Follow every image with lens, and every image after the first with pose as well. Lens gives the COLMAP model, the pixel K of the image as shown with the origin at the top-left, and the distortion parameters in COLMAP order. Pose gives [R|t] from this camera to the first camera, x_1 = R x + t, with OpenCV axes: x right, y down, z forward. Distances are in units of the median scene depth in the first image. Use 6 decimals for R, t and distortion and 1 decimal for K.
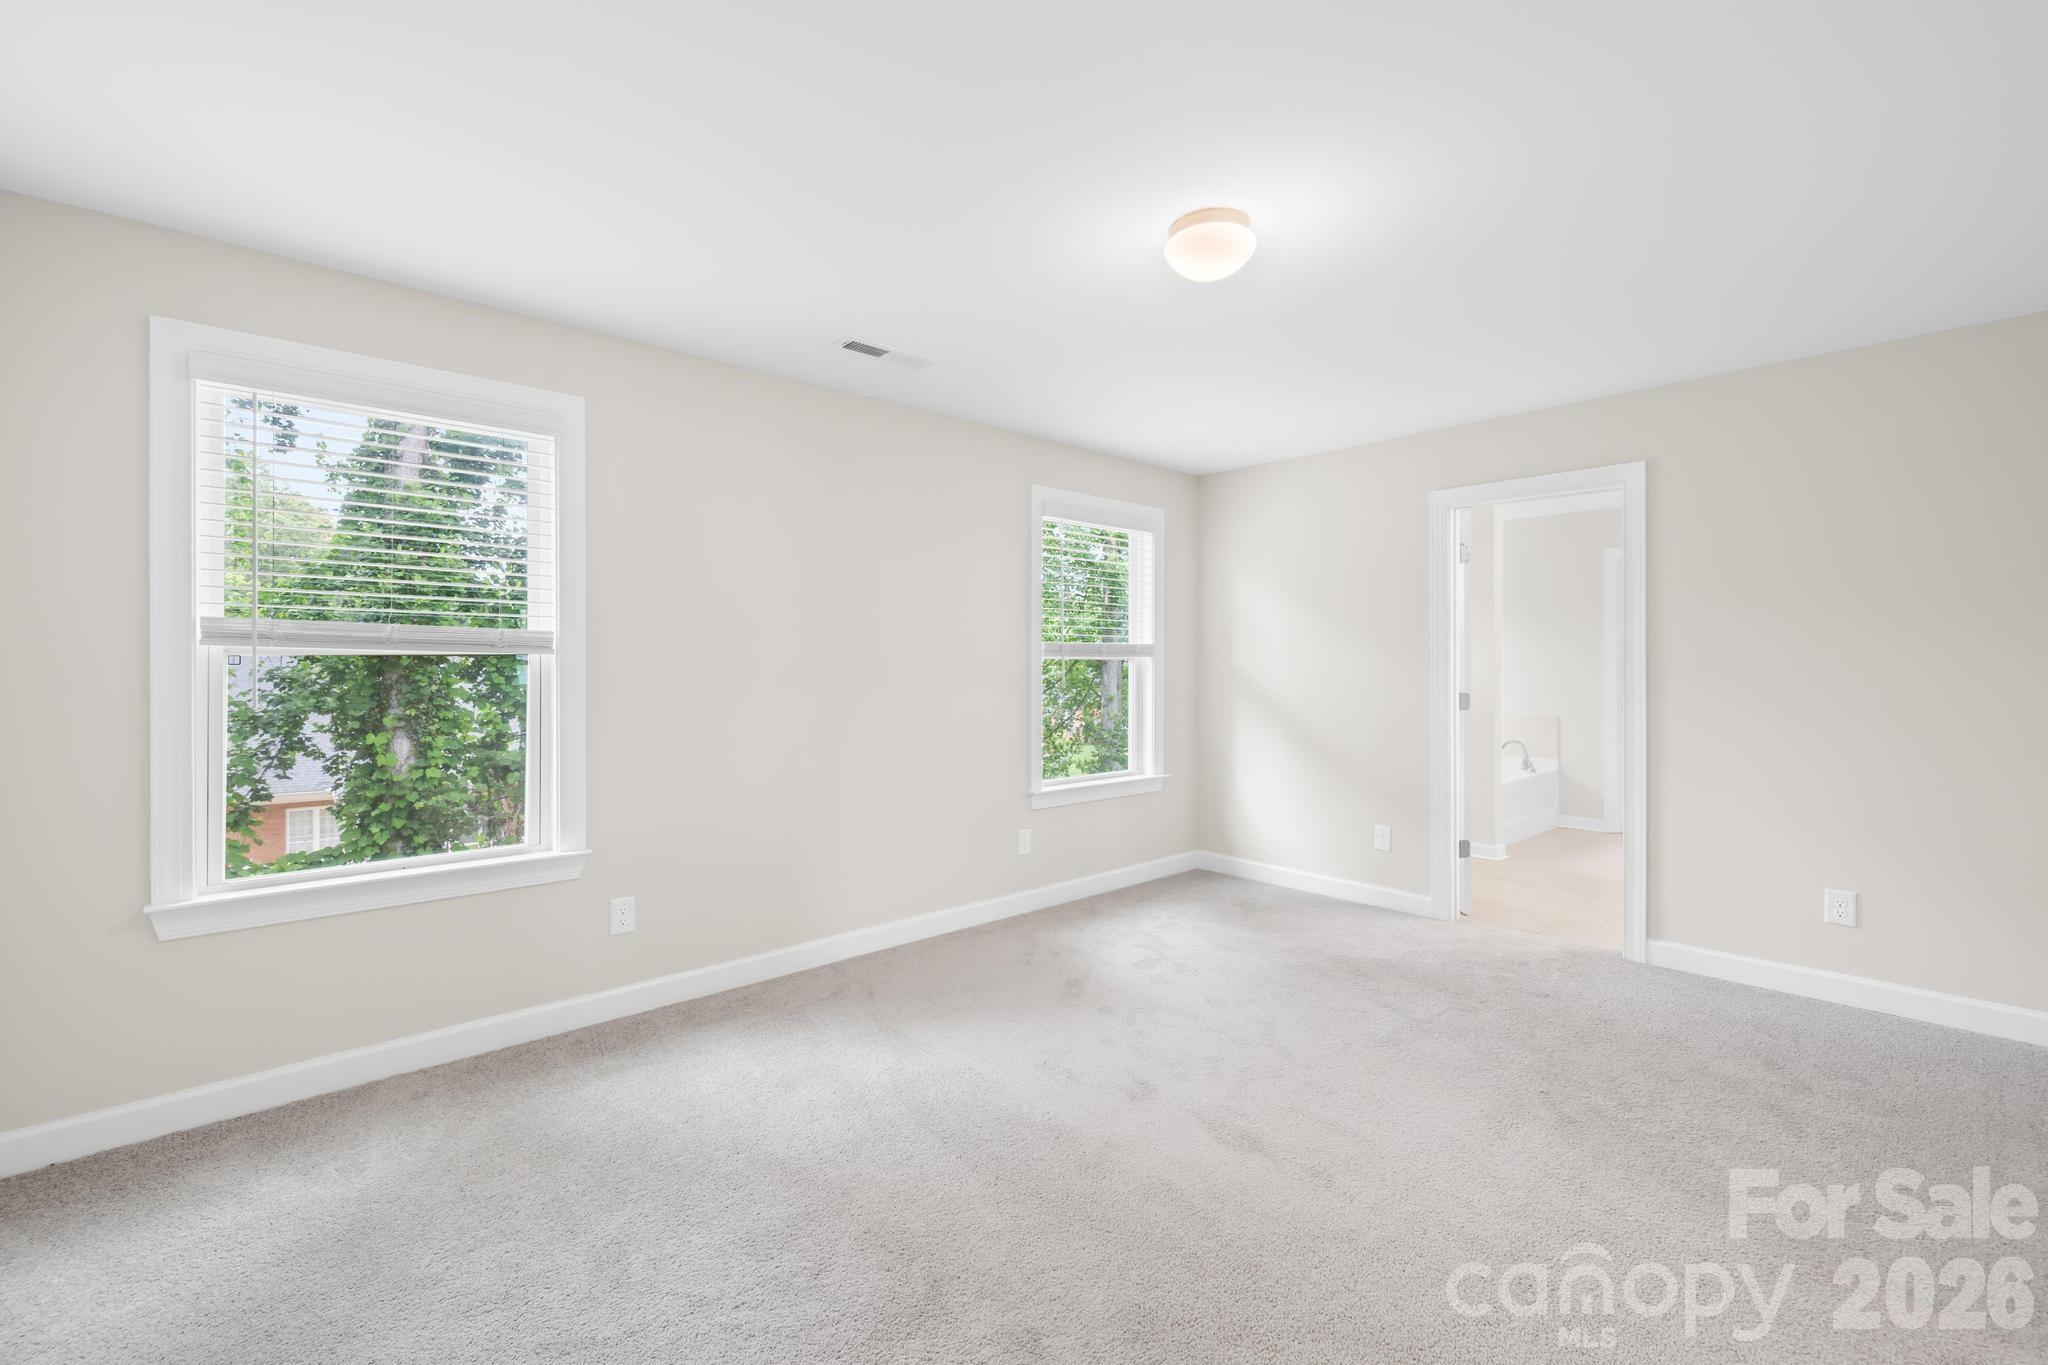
lens RADIAL K [[874.4, 0, 990.0], [0, 874.4, 678.6], [0, 0, 1]] dist [0.000032, 0.000979]
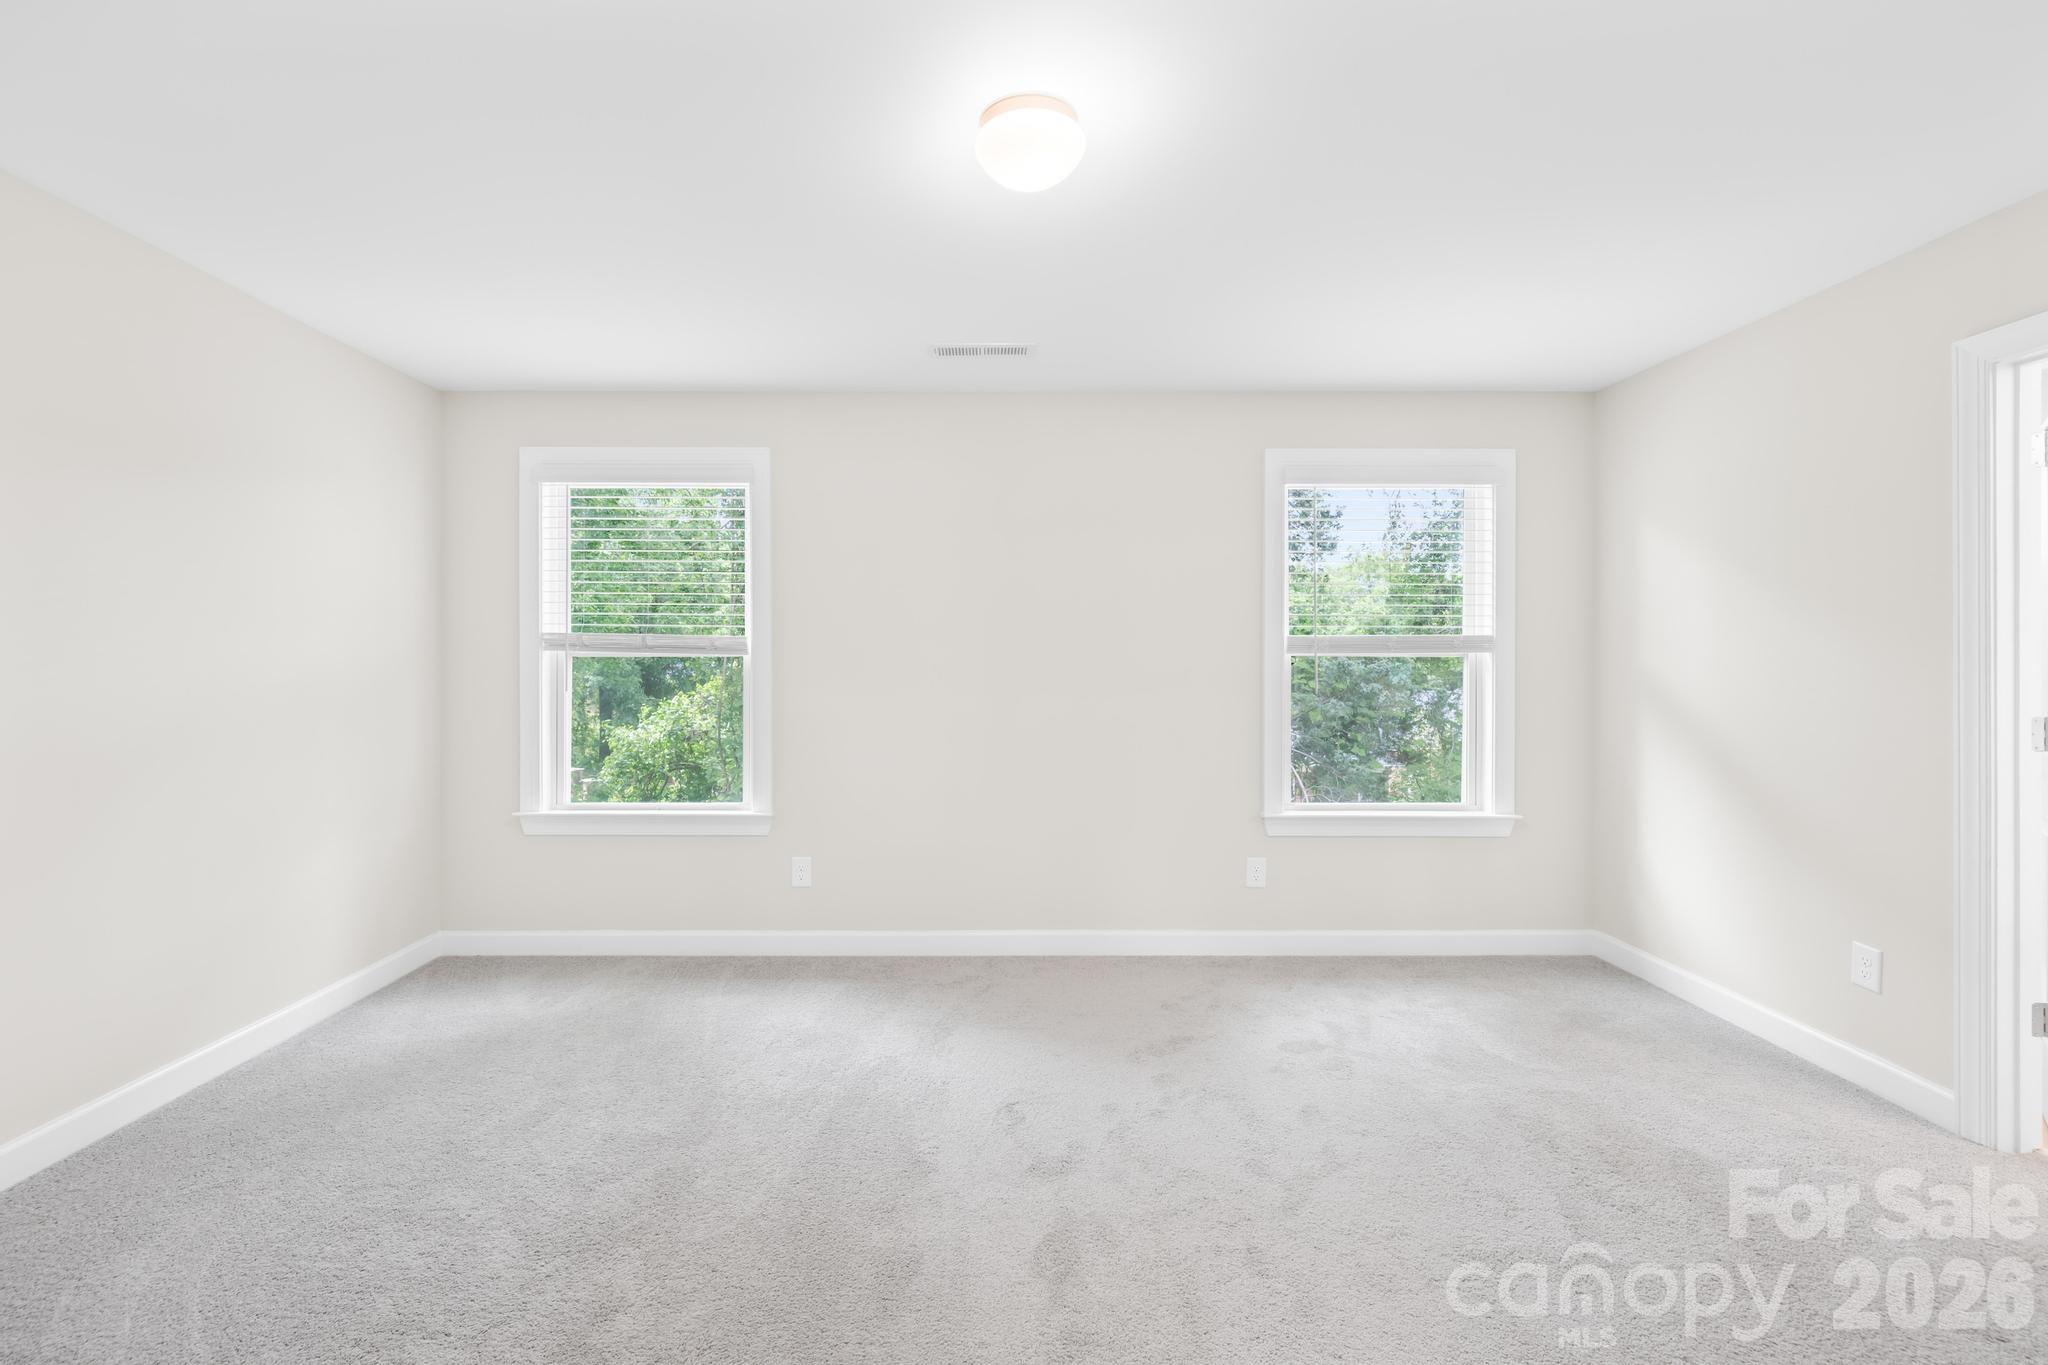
lens RADIAL K [[874.4, 0, 1007.0], [0, 874.4, 676.4], [0, 0, 1]] dist [0.000032, 0.000979]
pose [[0.747580, 0.007140, -0.664134, 0.503606], [-0.010670, 0.999942, -0.001261, 0.000366], [0.664086, 0.008029, 0.747613, 0.245402]]
